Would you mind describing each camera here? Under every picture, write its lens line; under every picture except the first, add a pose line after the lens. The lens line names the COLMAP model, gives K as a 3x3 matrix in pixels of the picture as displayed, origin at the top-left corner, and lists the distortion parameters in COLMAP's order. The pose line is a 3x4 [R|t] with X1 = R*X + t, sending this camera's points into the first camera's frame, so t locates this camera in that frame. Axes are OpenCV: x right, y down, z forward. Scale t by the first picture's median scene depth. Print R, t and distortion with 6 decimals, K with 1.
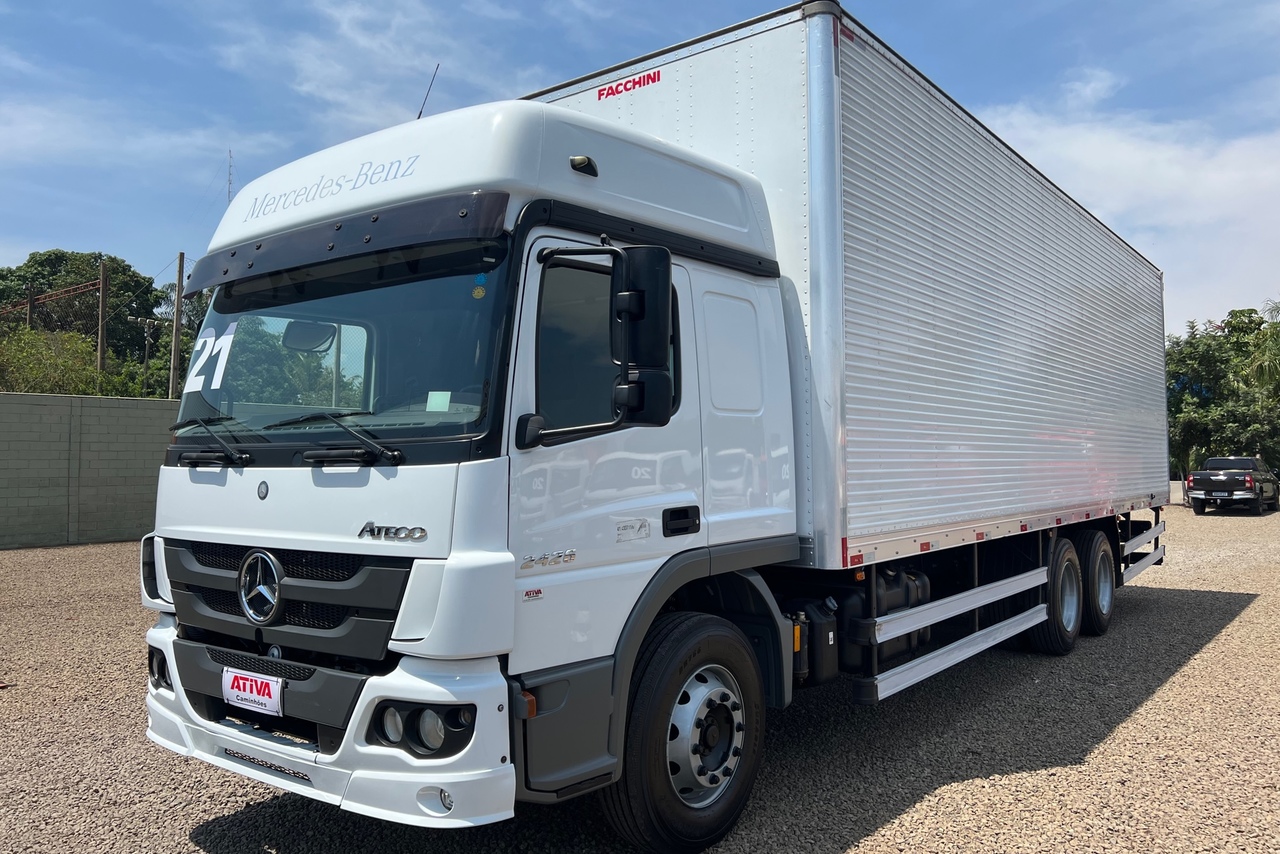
lens RADIAL K [[896.5, 0, 640.0], [0, 896.5, 427.0], [0, 0, 1]] dist [0.075165, -0.123889]
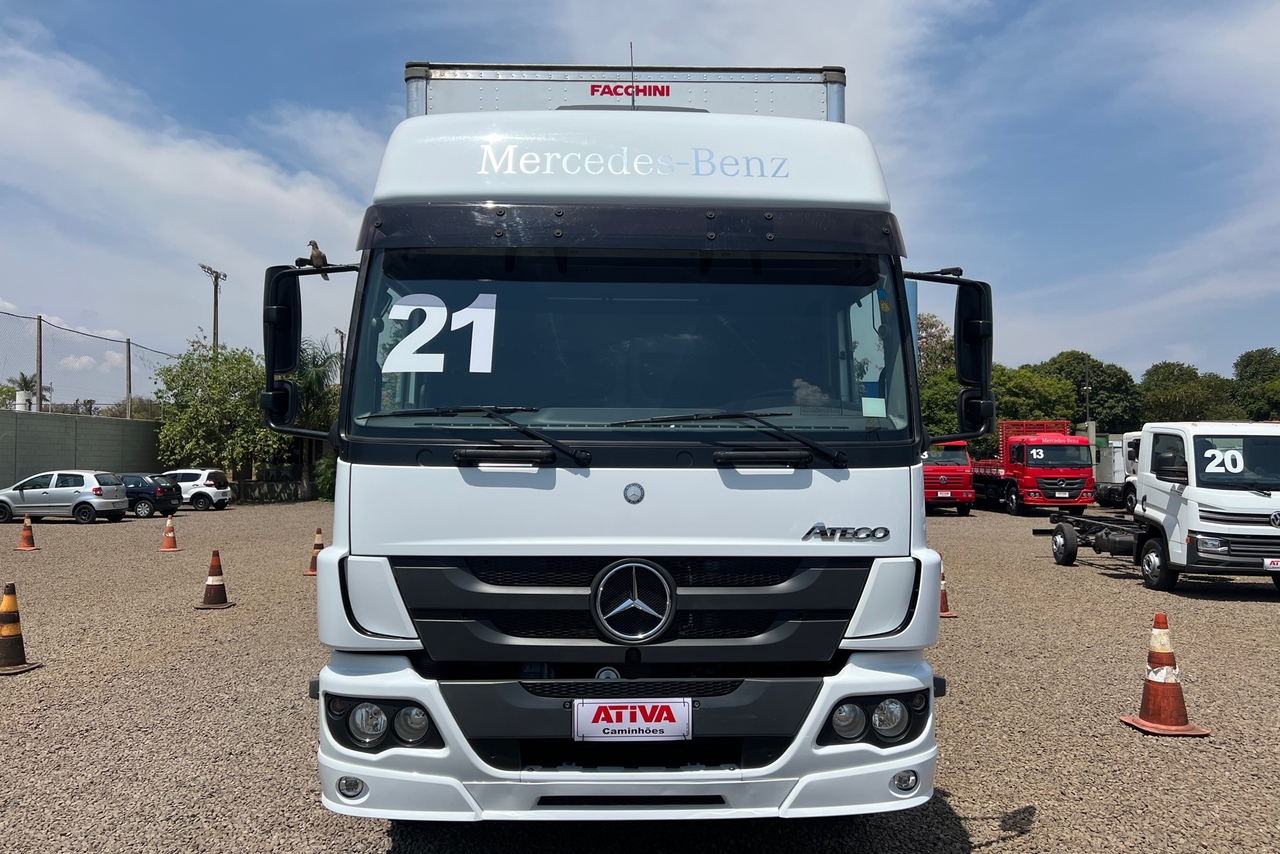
lens RADIAL K [[896.5, 0, 640.0], [0, 896.5, 427.0], [0, 0, 1]] dist [0.075165, -0.123889]
pose [[0.801475, 0.031904, 0.597177, -0.973711], [-0.032701, 0.999420, -0.009505, 0.012426], [-0.597133, -0.011911, 0.802053, 0.291962]]
